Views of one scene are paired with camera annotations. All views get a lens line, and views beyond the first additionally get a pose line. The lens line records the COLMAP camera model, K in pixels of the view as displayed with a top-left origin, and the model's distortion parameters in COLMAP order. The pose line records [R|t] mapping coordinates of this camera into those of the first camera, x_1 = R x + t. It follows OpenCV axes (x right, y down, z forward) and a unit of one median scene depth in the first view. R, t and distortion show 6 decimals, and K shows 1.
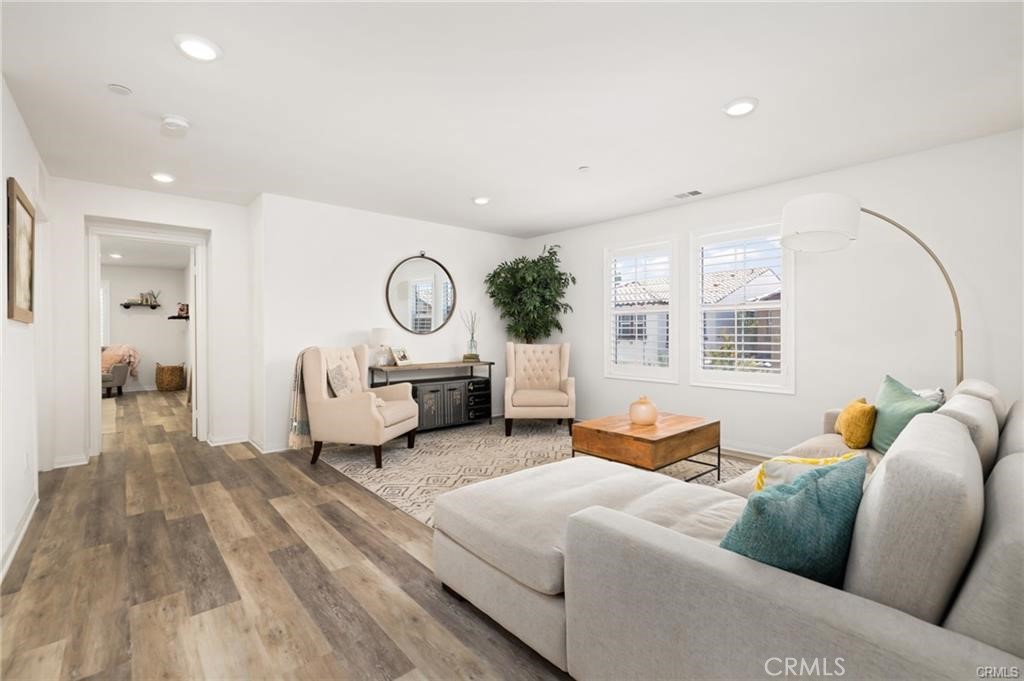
lens RADIAL K [[470.6, 0, 505.7], [0, 470.6, 336.3], [0, 0, 1]] dist [-0.004301, 0.000031]
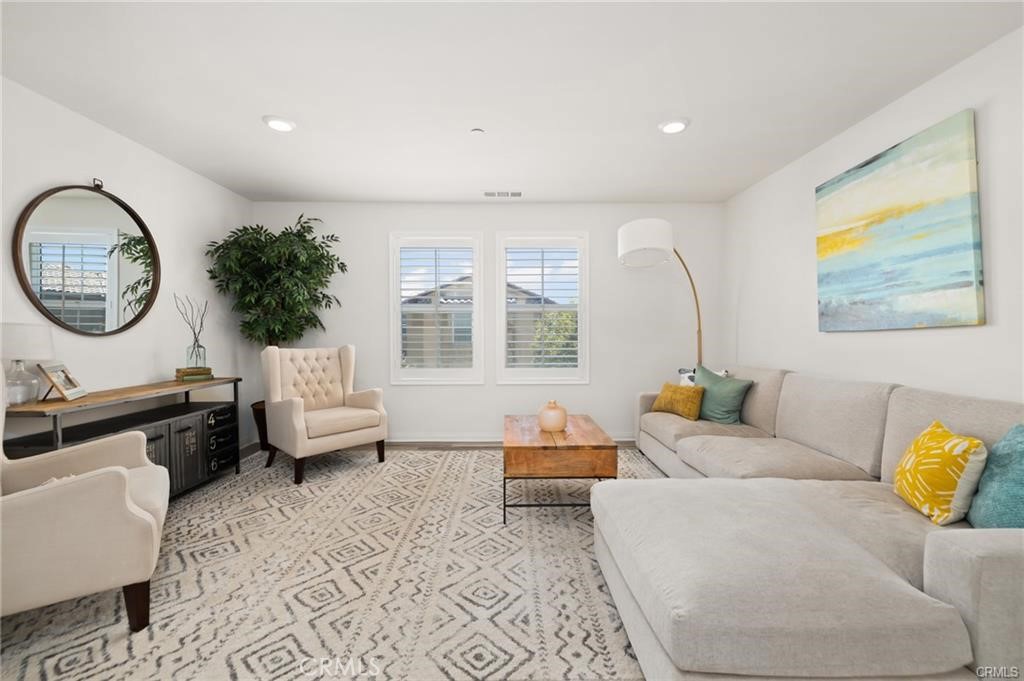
lens RADIAL K [[438.2, 0, 511.4], [0, 438.2, 336.0], [0, 0, 1]] dist [-0.002345, 0.000536]
pose [[0.628333, -0.006903, 0.777914, -0.268543], [0.008287, 0.999963, 0.002180, -0.001305], [-0.777901, 0.005077, 0.628367, 0.325648]]
